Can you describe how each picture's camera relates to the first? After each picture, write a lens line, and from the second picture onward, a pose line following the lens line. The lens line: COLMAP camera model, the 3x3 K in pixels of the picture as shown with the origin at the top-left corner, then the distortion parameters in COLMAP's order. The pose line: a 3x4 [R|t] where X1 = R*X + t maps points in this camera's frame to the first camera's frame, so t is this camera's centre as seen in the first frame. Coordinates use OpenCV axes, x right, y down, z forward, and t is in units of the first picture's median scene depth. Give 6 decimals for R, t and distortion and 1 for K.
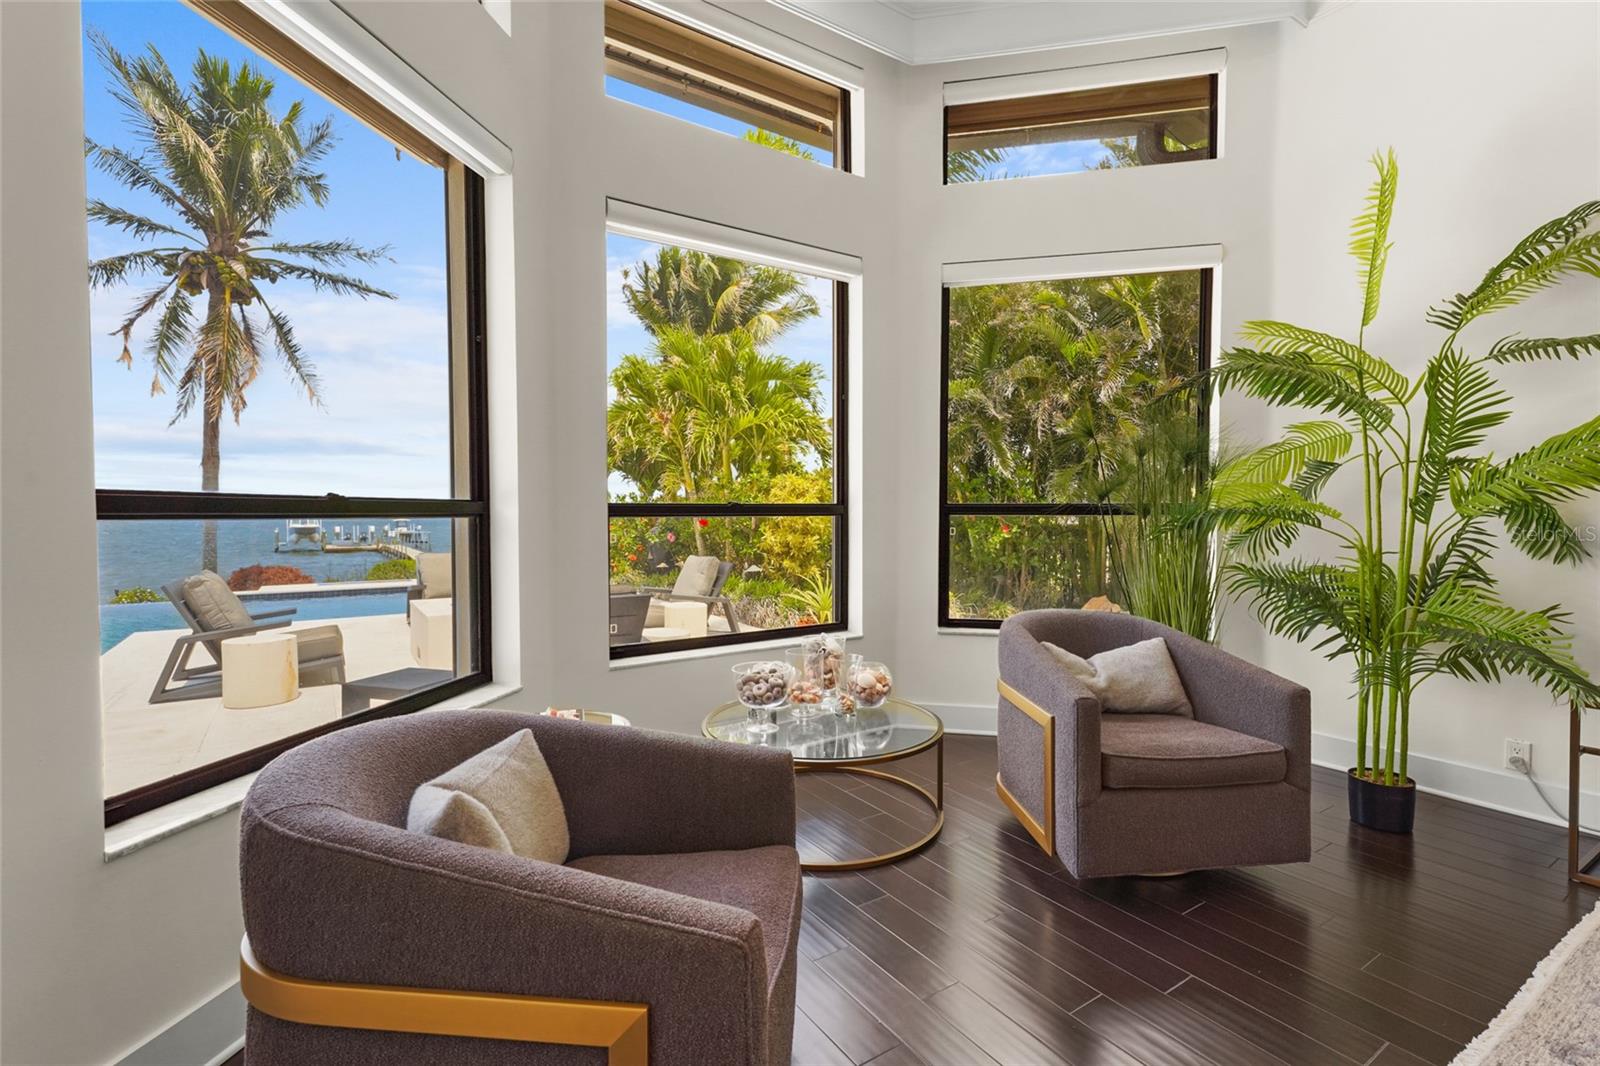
lens RADIAL K [[737.7, 0, 806.1], [0, 737.7, 529.2], [0, 0, 1]] dist [0.001200, 0.001651]
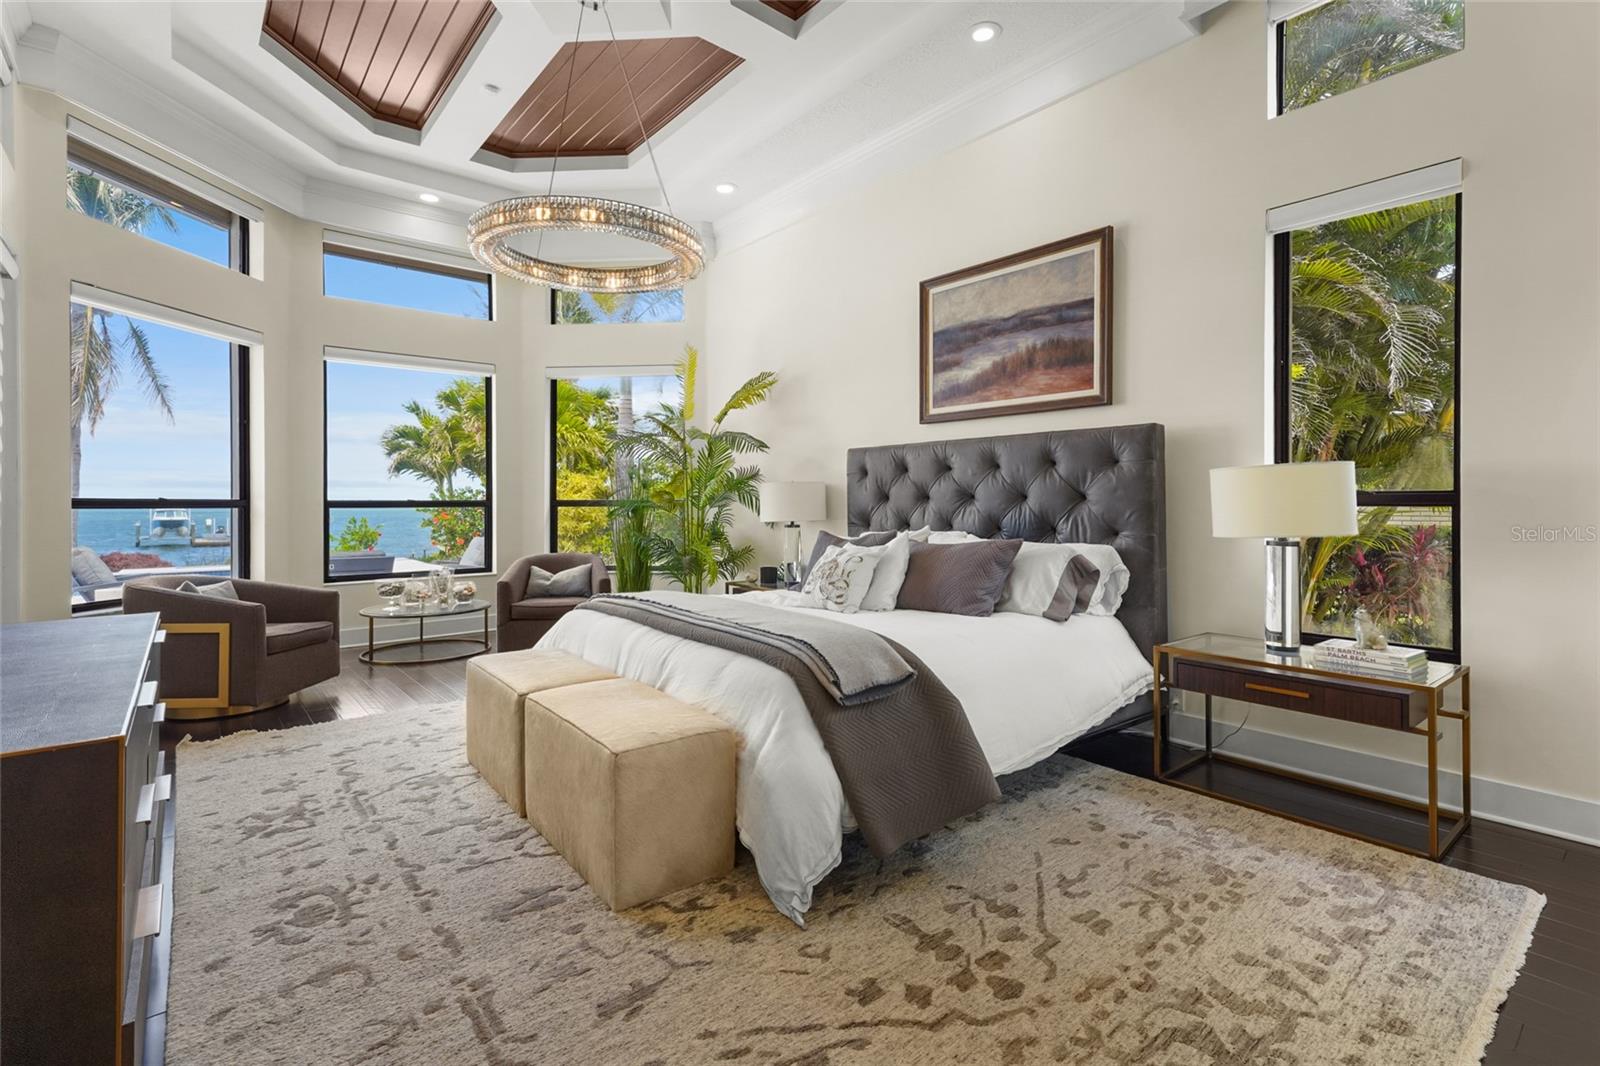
lens RADIAL K [[737.7, 0, 809.7], [0, 737.7, 518.6], [0, 0, 1]] dist [0.001200, 0.001651]
pose [[0.993277, -0.004973, 0.115658, 0.156526], [0.005053, 0.999987, -0.000402, 0.003659], [-0.115654, 0.000983, 0.993289, -0.216220]]
